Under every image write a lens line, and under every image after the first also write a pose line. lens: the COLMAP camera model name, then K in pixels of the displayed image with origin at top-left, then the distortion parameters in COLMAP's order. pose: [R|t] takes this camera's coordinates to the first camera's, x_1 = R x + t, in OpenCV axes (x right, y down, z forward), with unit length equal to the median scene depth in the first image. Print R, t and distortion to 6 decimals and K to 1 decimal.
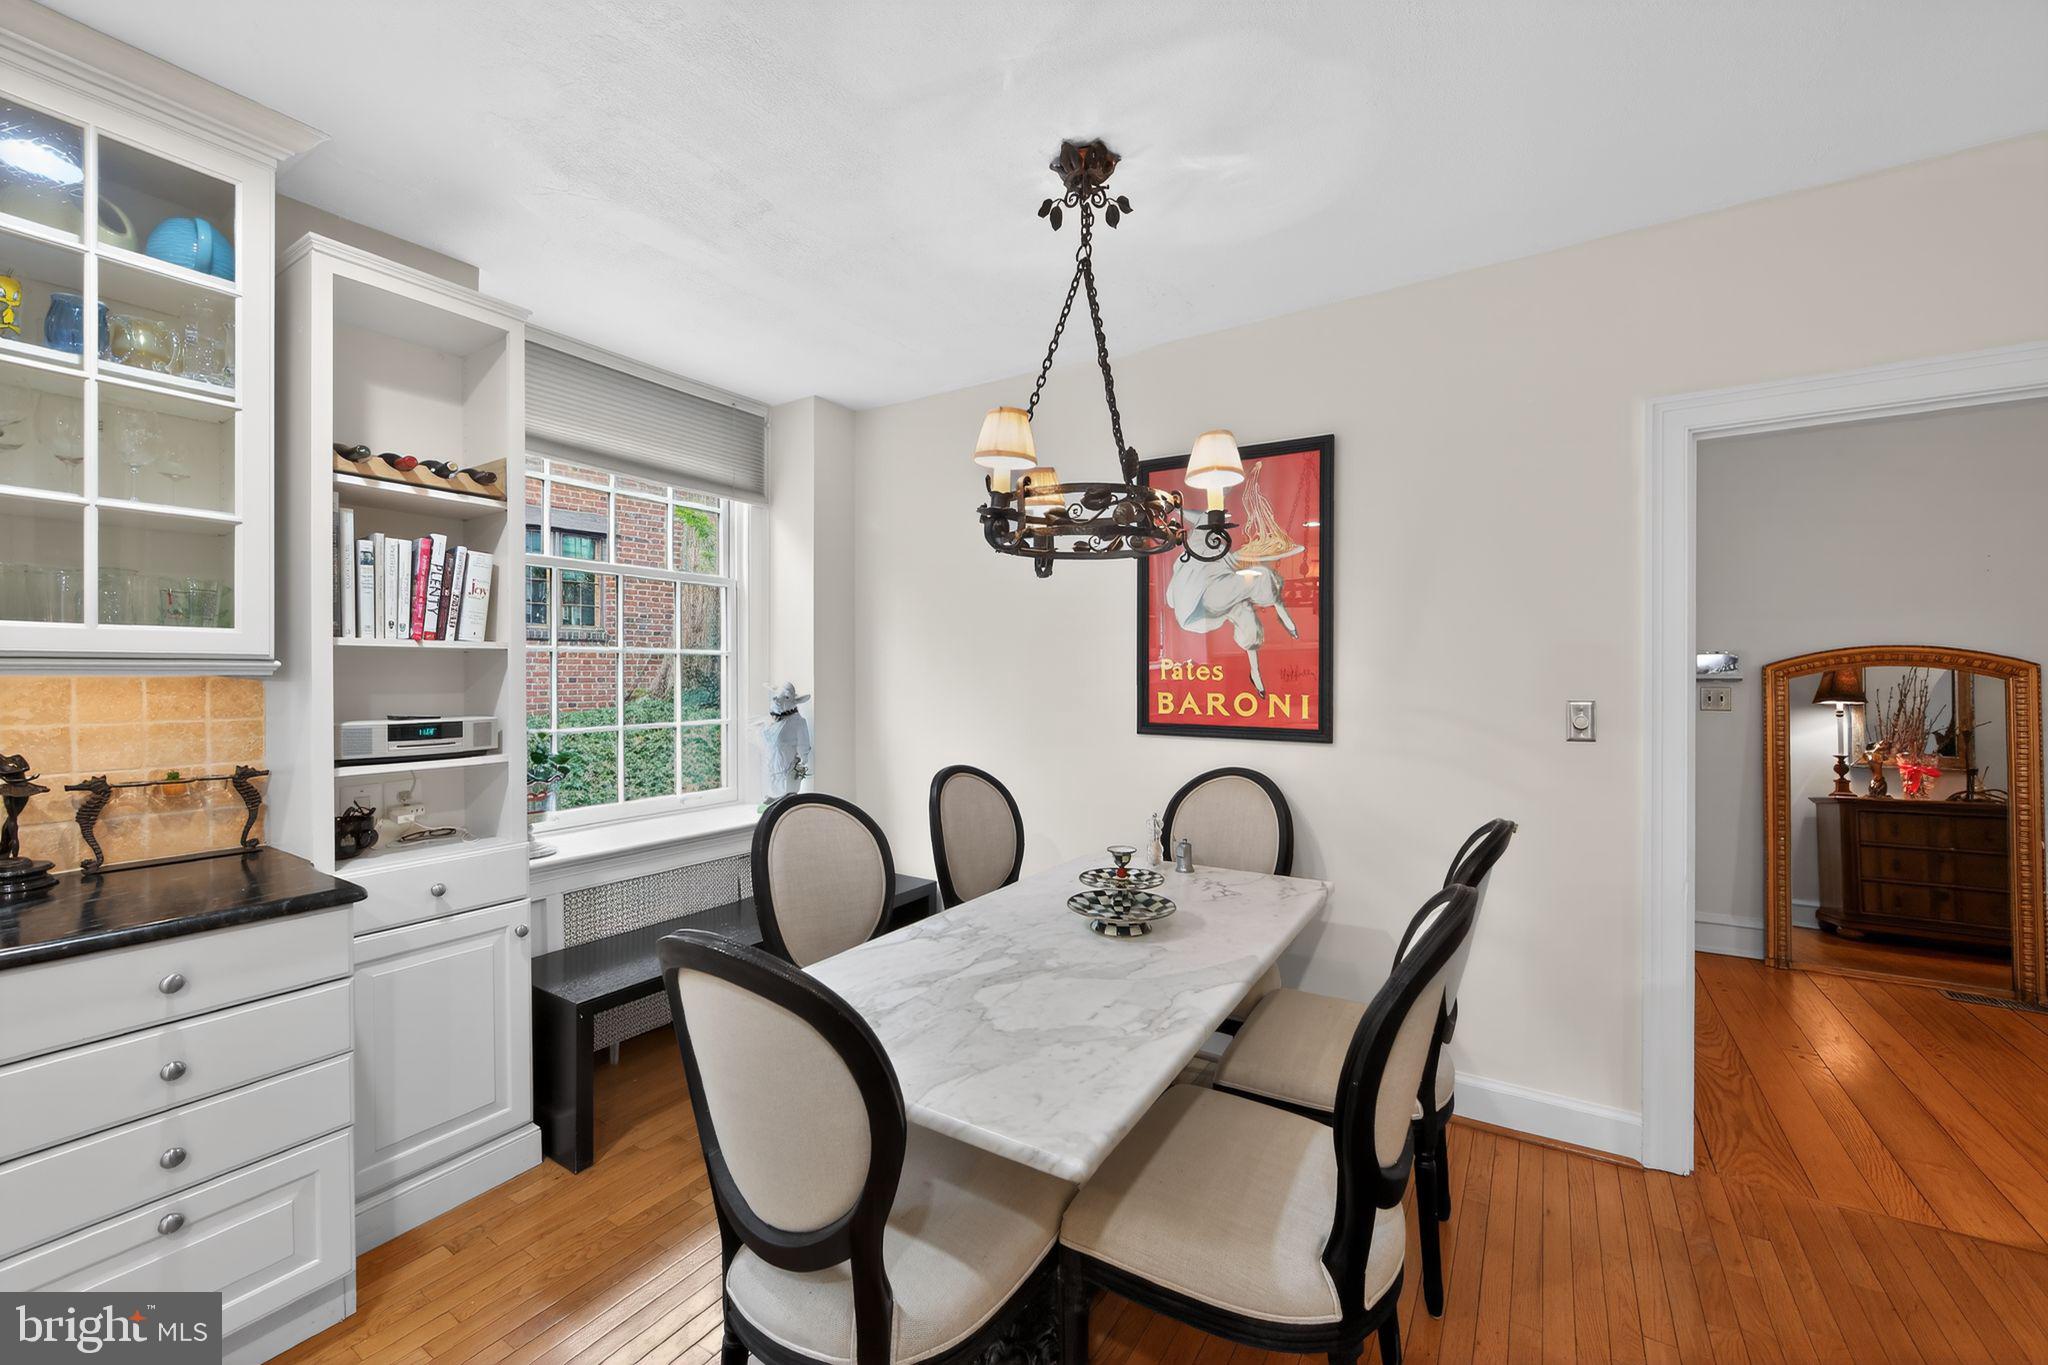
lens RADIAL K [[808.5, 0, 1026.1], [0, 808.5, 671.9], [0, 0, 1]] dist [-0.011435, -0.000107]
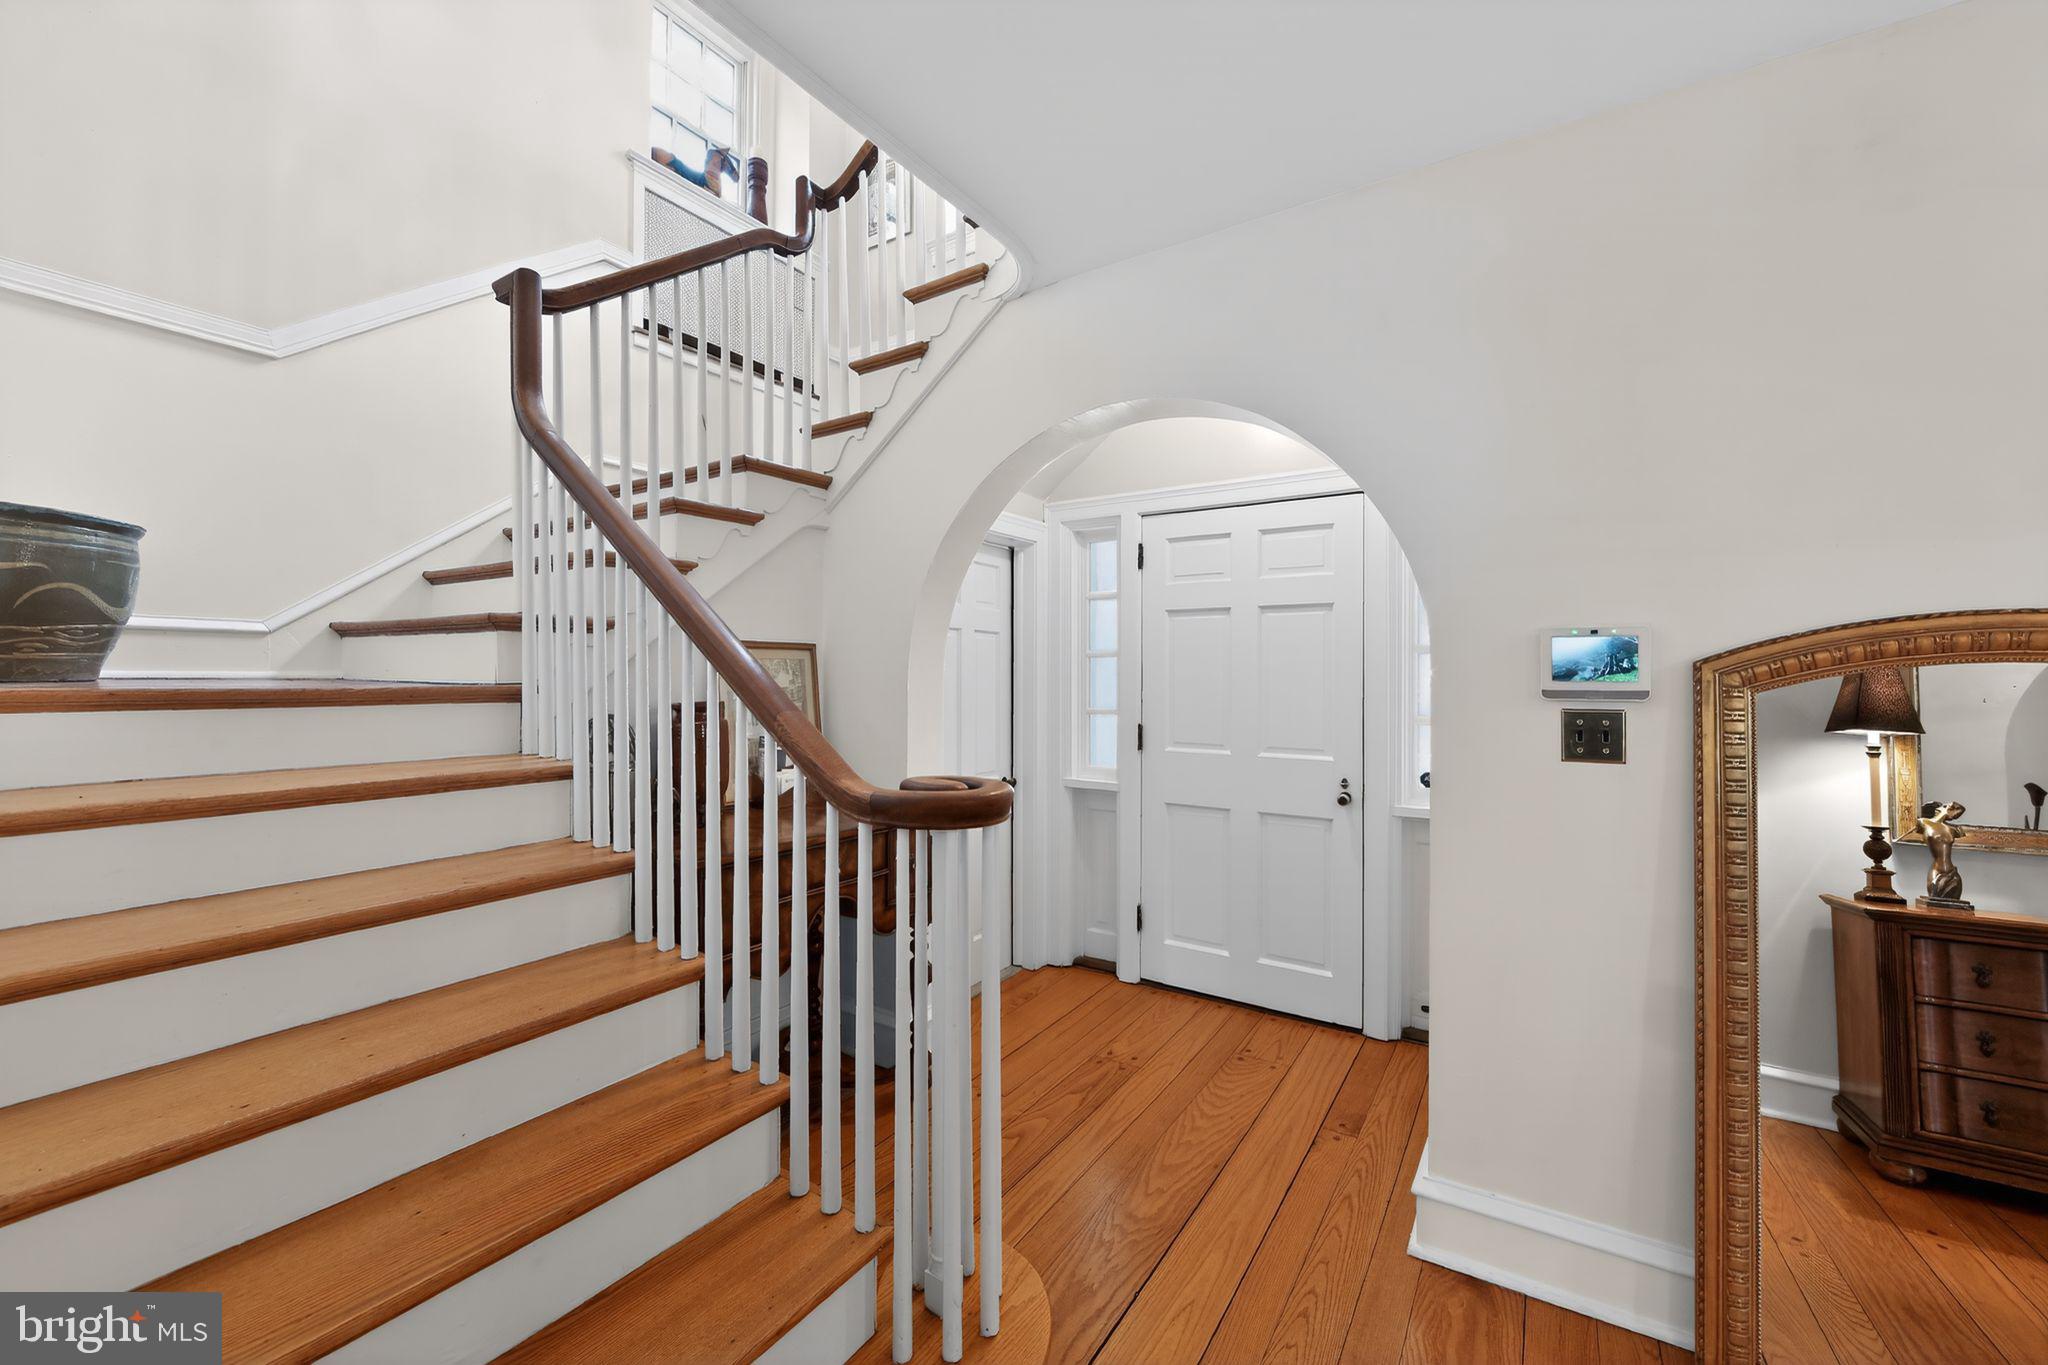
lens RADIAL K [[808.5, 0, 1024.7], [0, 808.5, 669.9], [0, 0, 1]] dist [-0.011435, -0.000107]
pose [[0.999826, 0.000082, -0.018660, 0.441692], [-0.000245, 0.999962, -0.008739, 0.000377], [0.018658, 0.008742, 0.999788, 0.436575]]
